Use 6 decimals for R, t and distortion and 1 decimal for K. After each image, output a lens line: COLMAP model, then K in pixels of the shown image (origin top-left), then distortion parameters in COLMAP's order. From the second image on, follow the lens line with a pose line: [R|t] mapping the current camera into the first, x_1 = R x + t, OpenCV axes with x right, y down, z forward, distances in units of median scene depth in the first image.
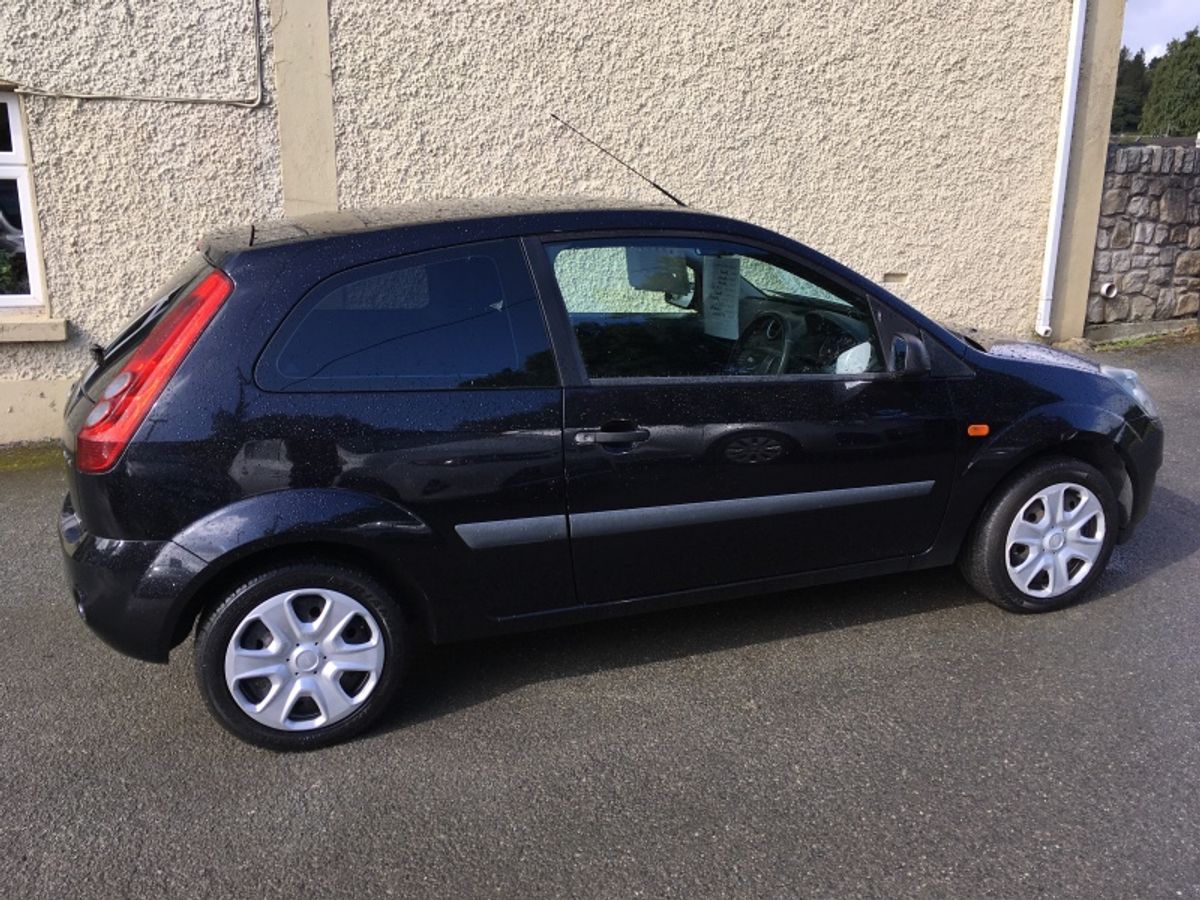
lens RADIAL K [[1012.8, 0, 590.8], [0, 1012.8, 442.0], [0, 0, 1]] dist [-0.002610, -0.069821]
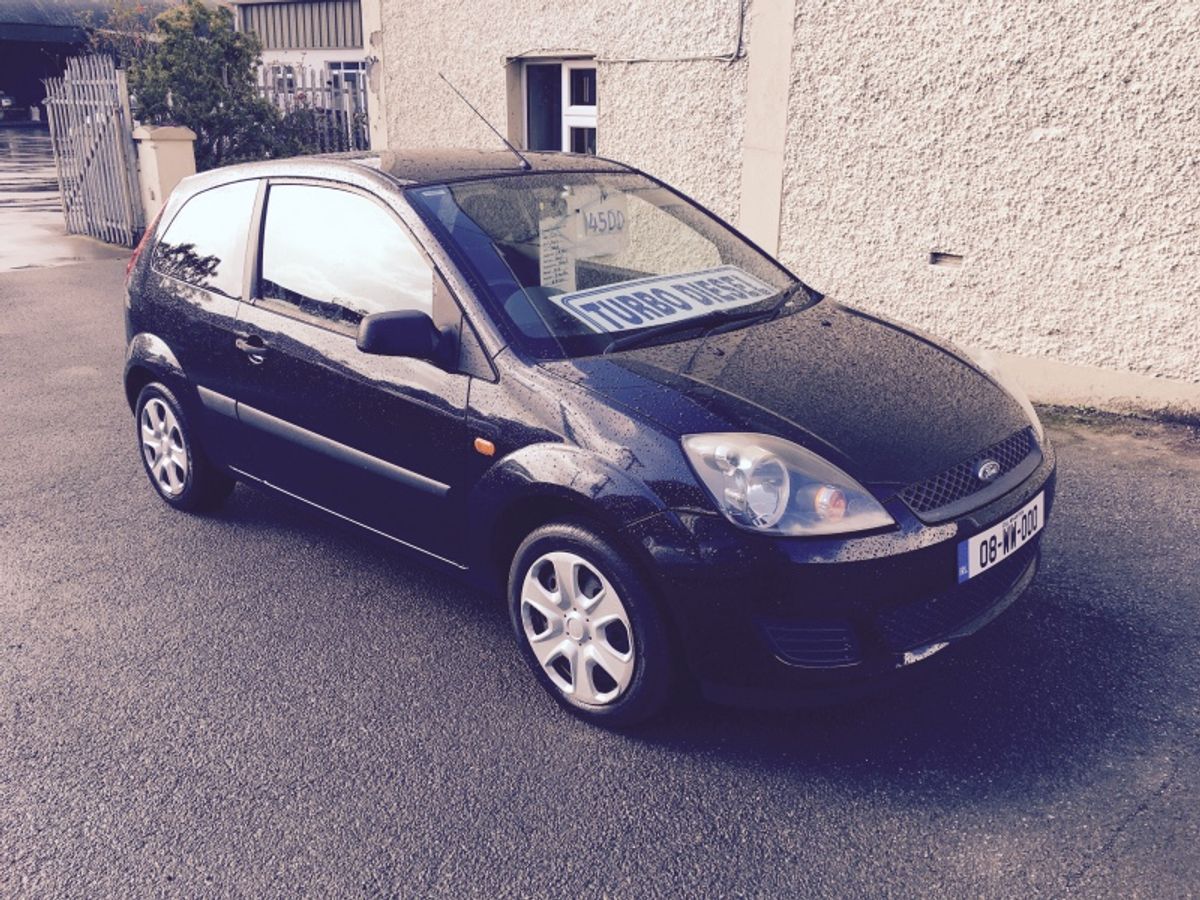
lens RADIAL K [[1012.8, 0, 587.7], [0, 1012.8, 460.0], [0, 0, 1]] dist [-0.002610, -0.069821]
pose [[0.421110, 0.278805, -0.863096, 0.626518], [-0.211639, 0.955521, 0.205401, -0.103796], [0.881972, 0.096168, 0.461385, 0.375497]]
